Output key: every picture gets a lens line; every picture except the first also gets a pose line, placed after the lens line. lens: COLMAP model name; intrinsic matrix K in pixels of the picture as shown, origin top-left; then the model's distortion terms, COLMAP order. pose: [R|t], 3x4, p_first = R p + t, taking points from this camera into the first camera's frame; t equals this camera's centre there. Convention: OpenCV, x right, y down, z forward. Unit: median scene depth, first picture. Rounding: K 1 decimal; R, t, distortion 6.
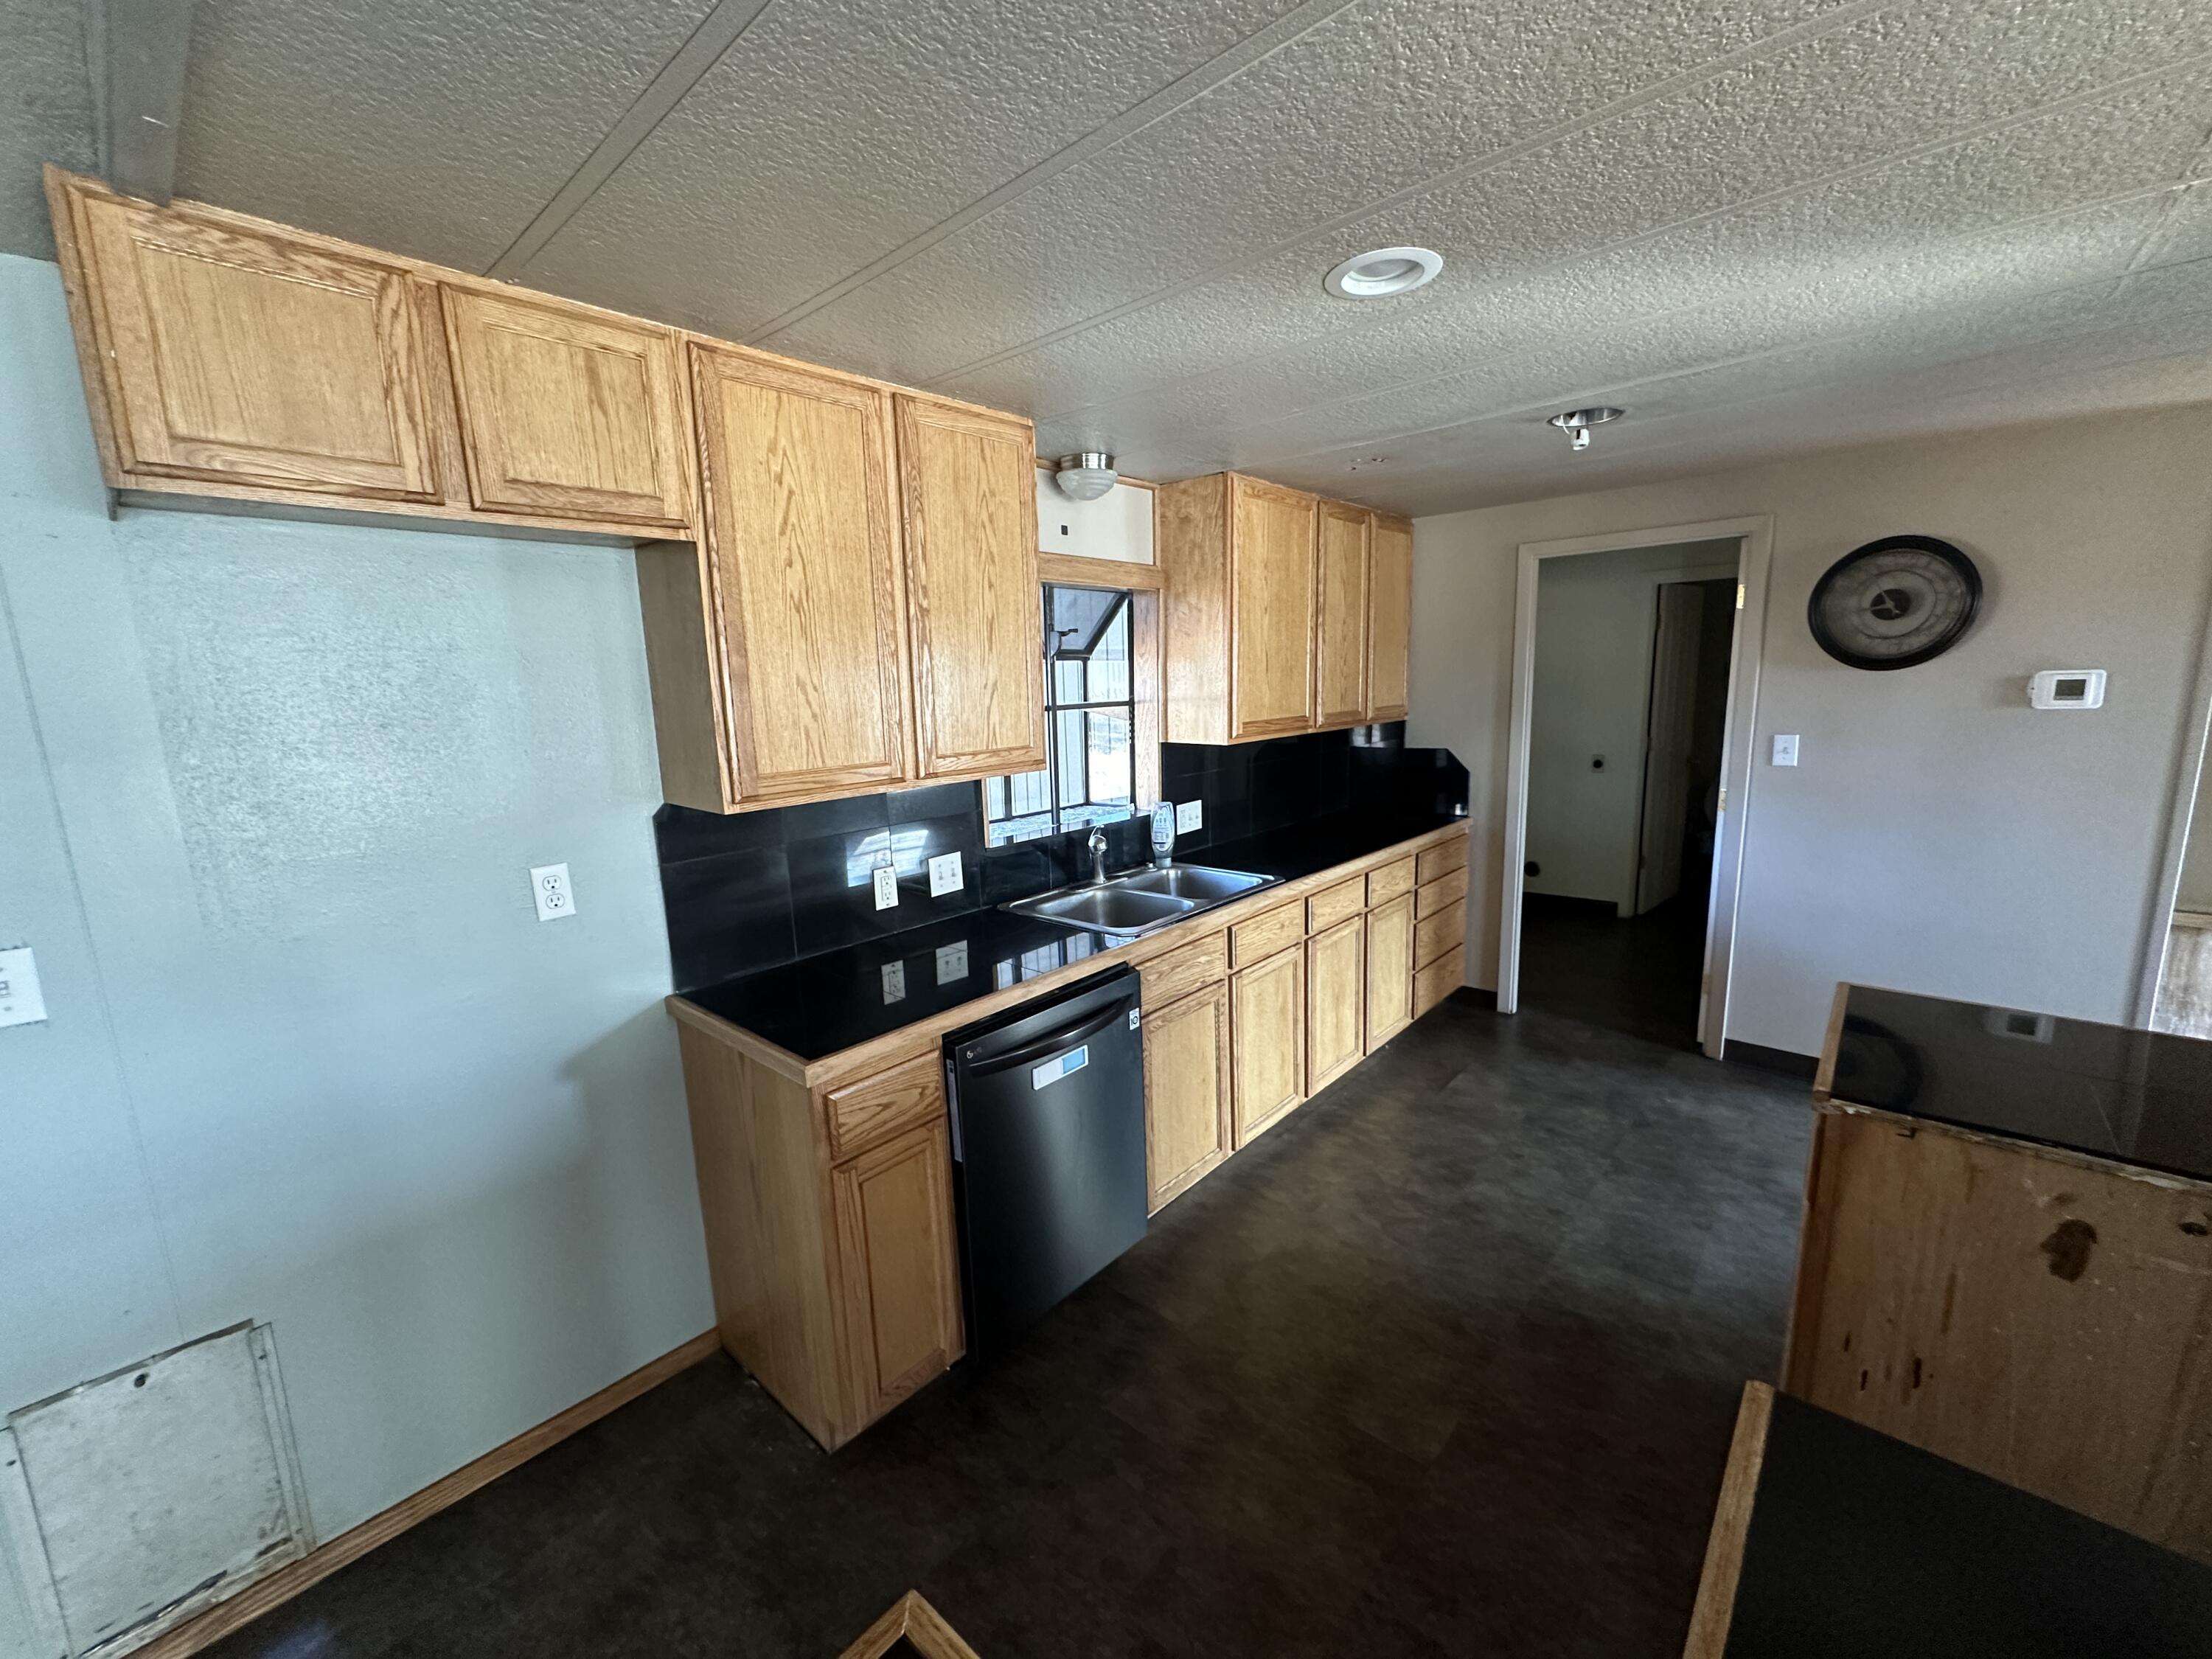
lens RADIAL K [[883.1, 0, 1106.0], [0, 883.1, 829.5], [0, 0, 1]] dist [0.002665, 0.000216]
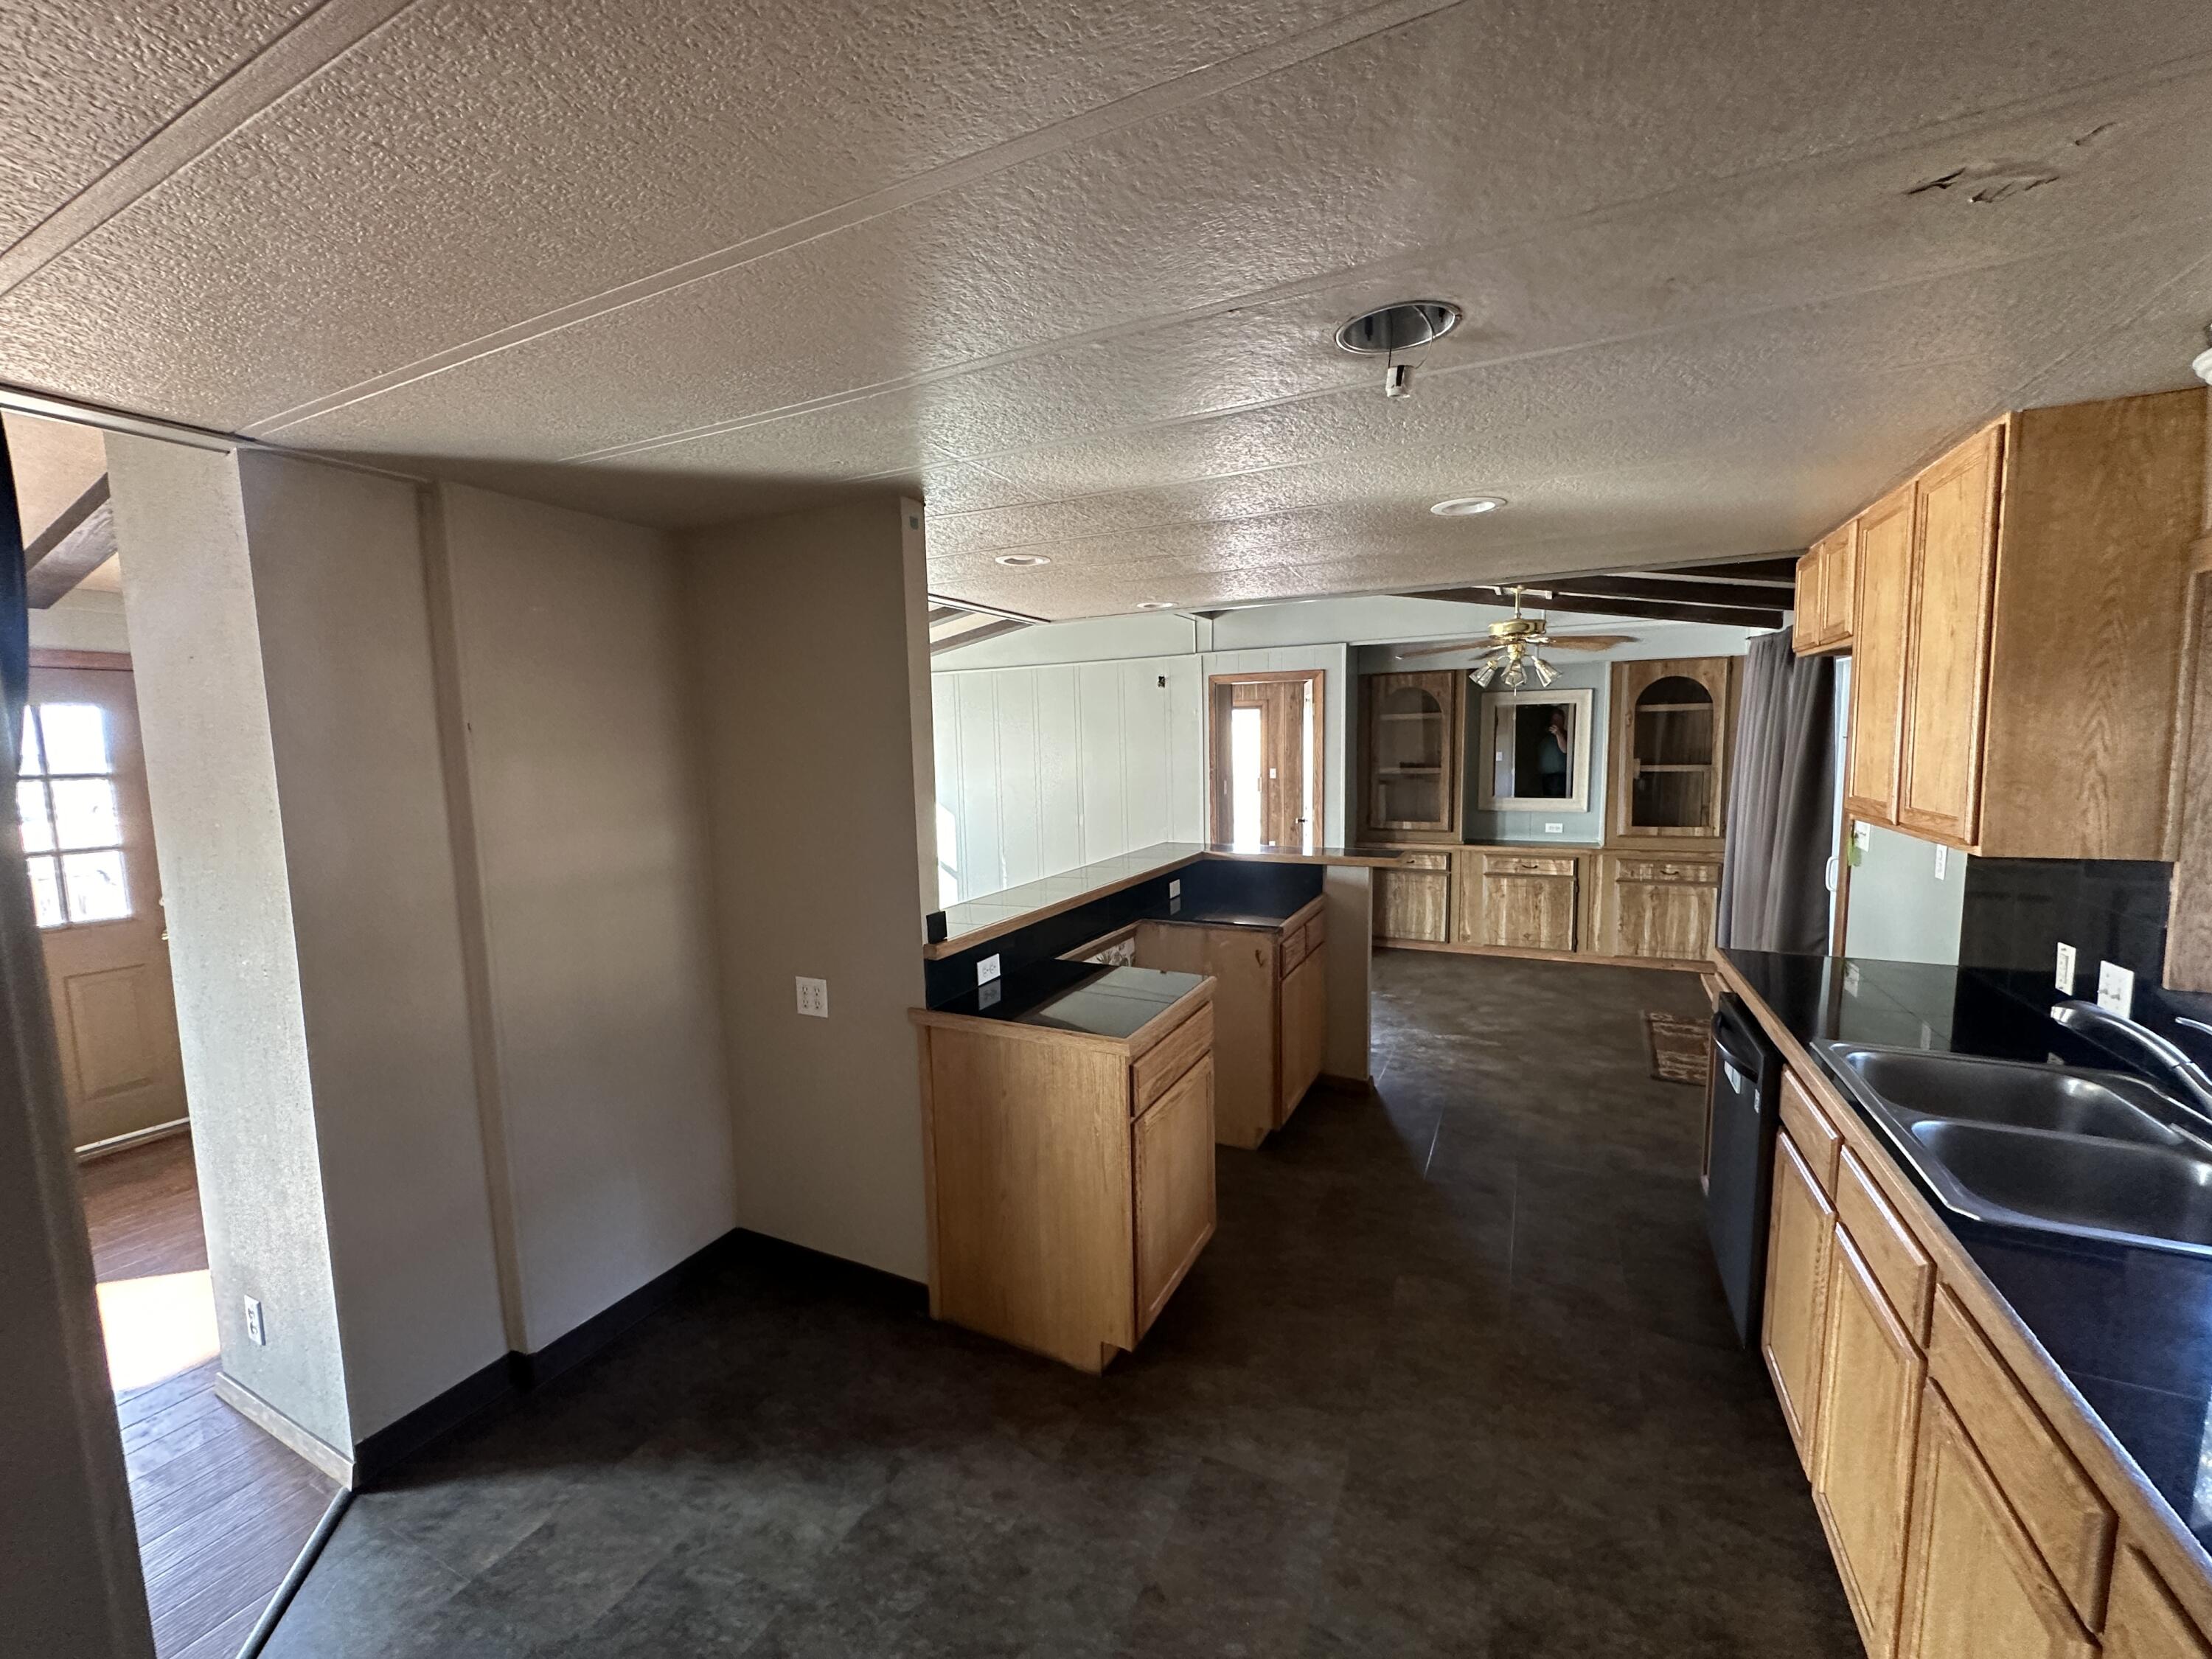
lens RADIAL K [[883.1, 0, 1106.0], [0, 883.1, 829.5], [0, 0, 1]] dist [0.002665, 0.000216]
pose [[-0.962932, 0.077879, -0.258257, 0.728314], [-0.003034, 0.954227, 0.299067, -0.294901], [0.269727, 0.288765, -0.918620, 1.246995]]
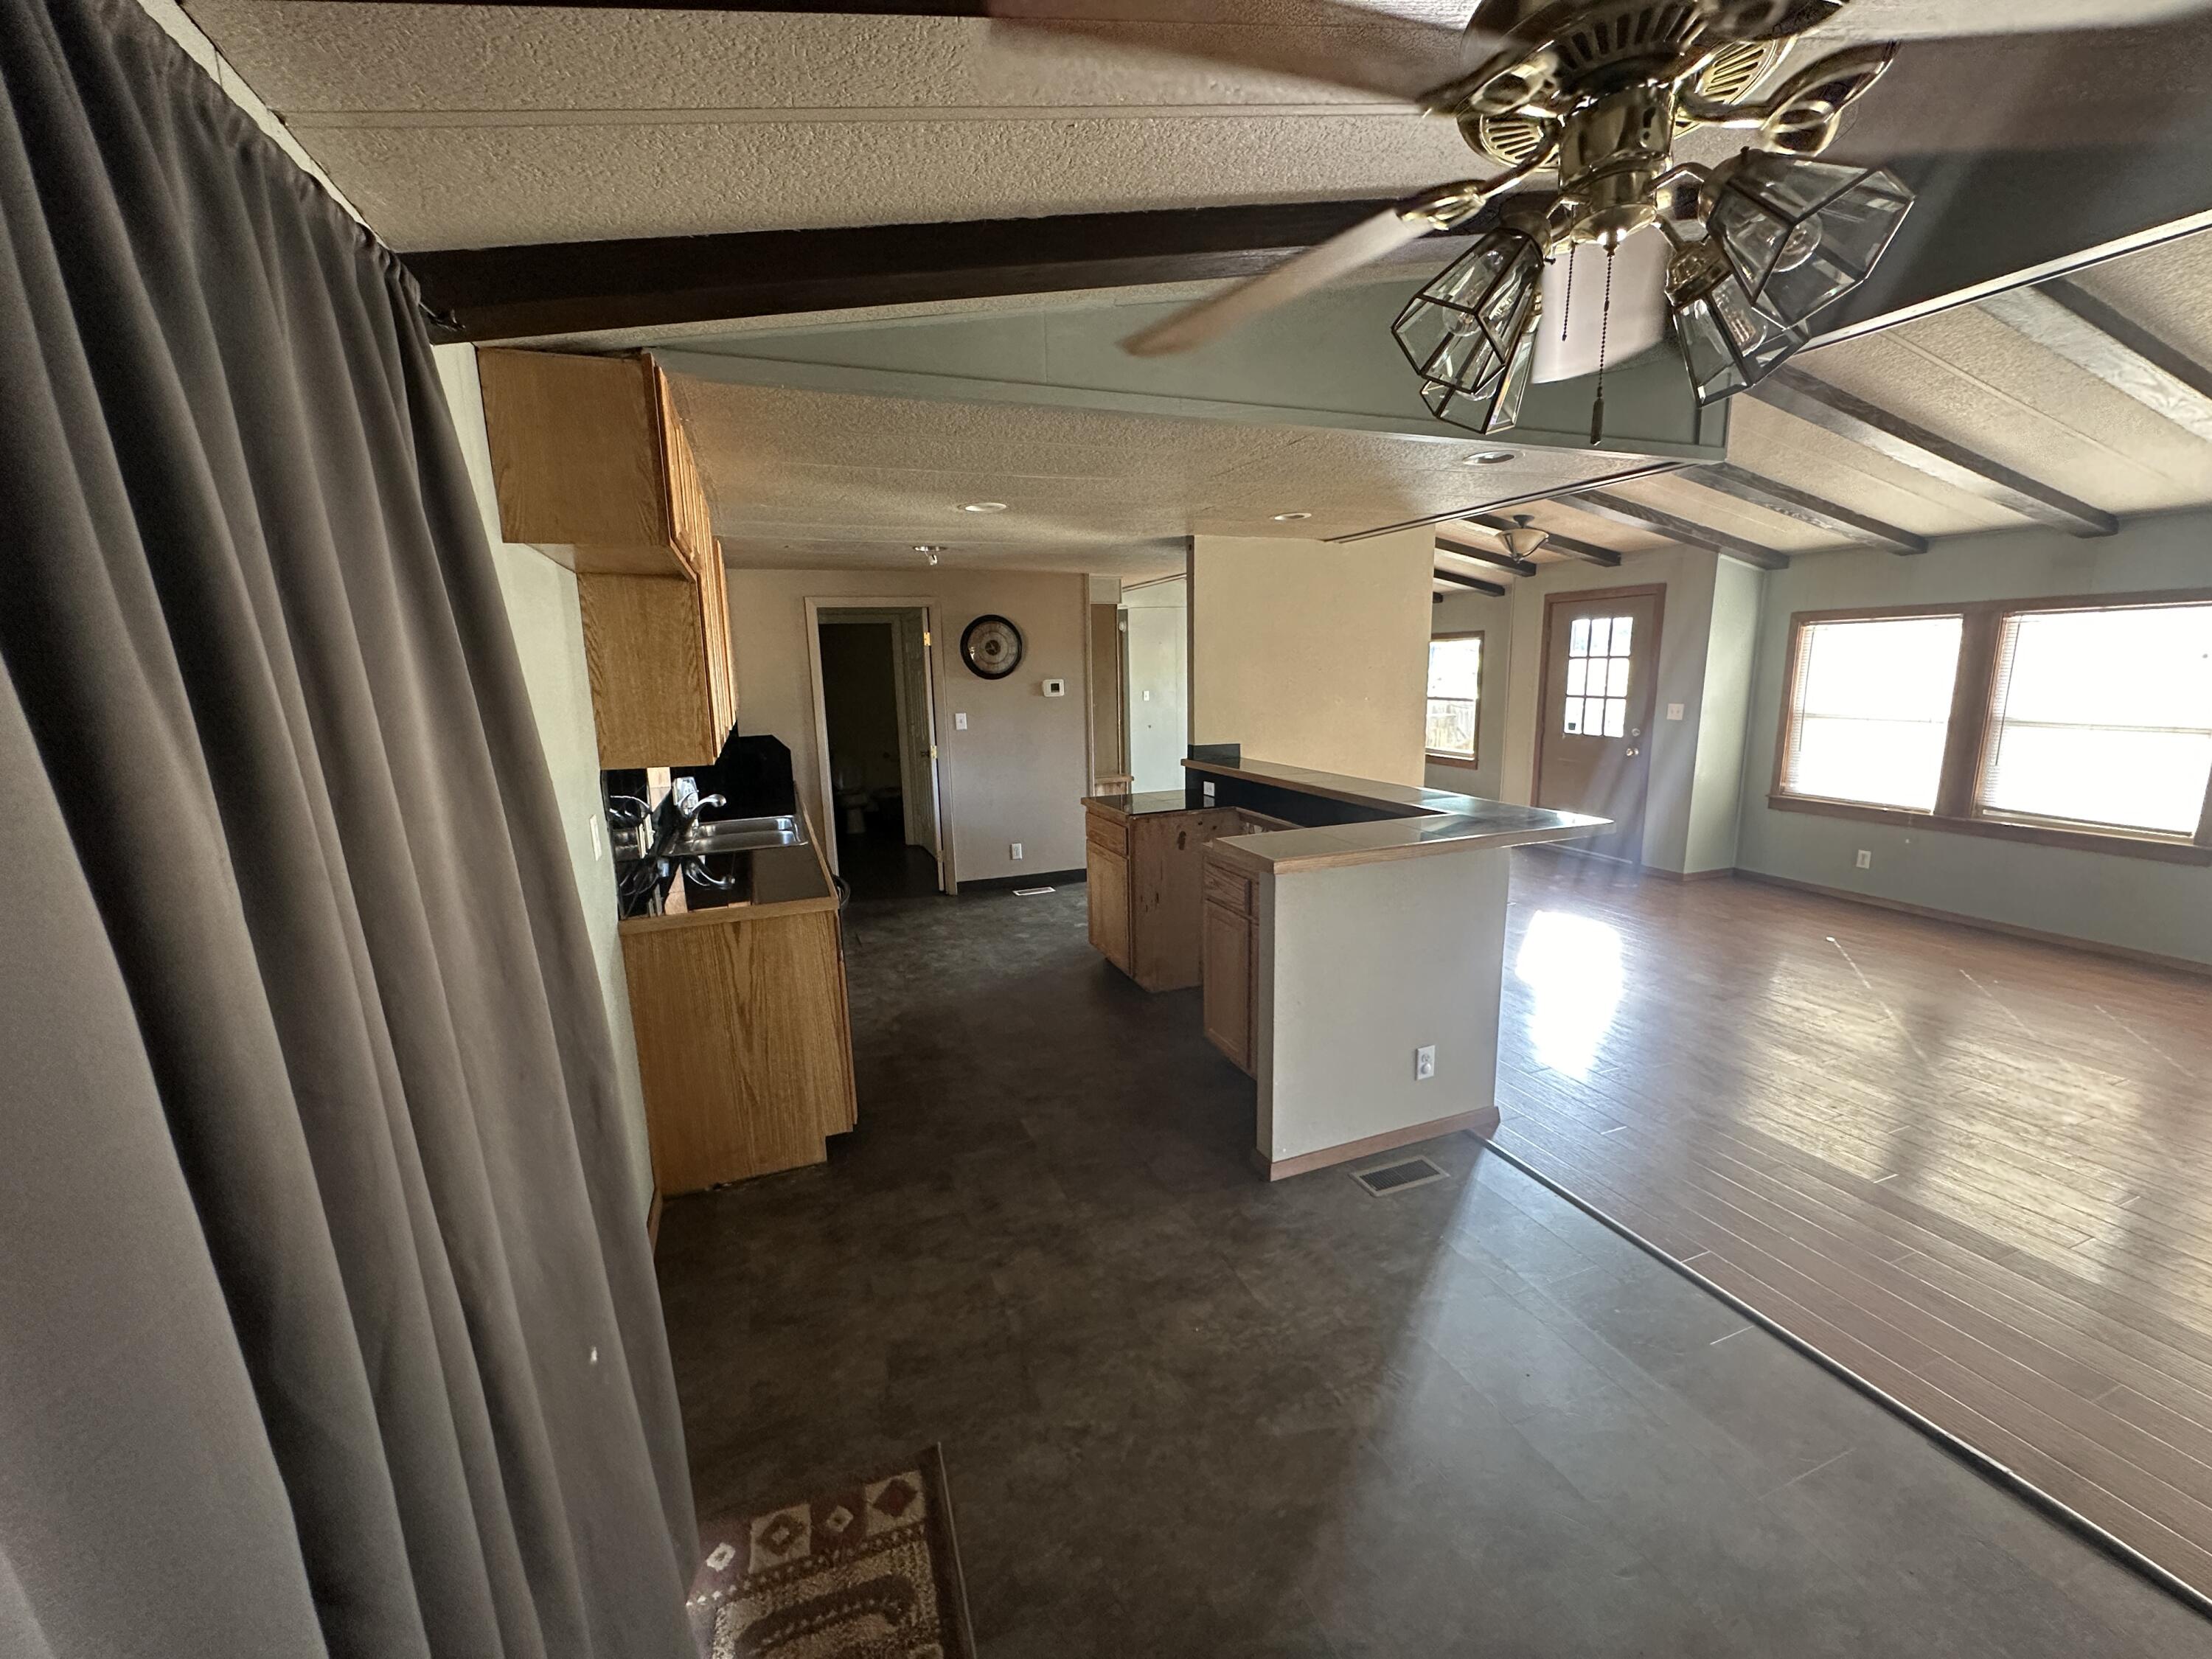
lens RADIAL K [[883.1, 0, 1106.0], [0, 883.1, 829.5], [0, 0, 1]] dist [0.002665, 0.000216]
pose [[0.454337, -0.145439, 0.878877, -0.893665], [0.161699, 0.983658, 0.079188, 0.044483], [-0.876032, 0.106136, 0.470429, -0.164169]]
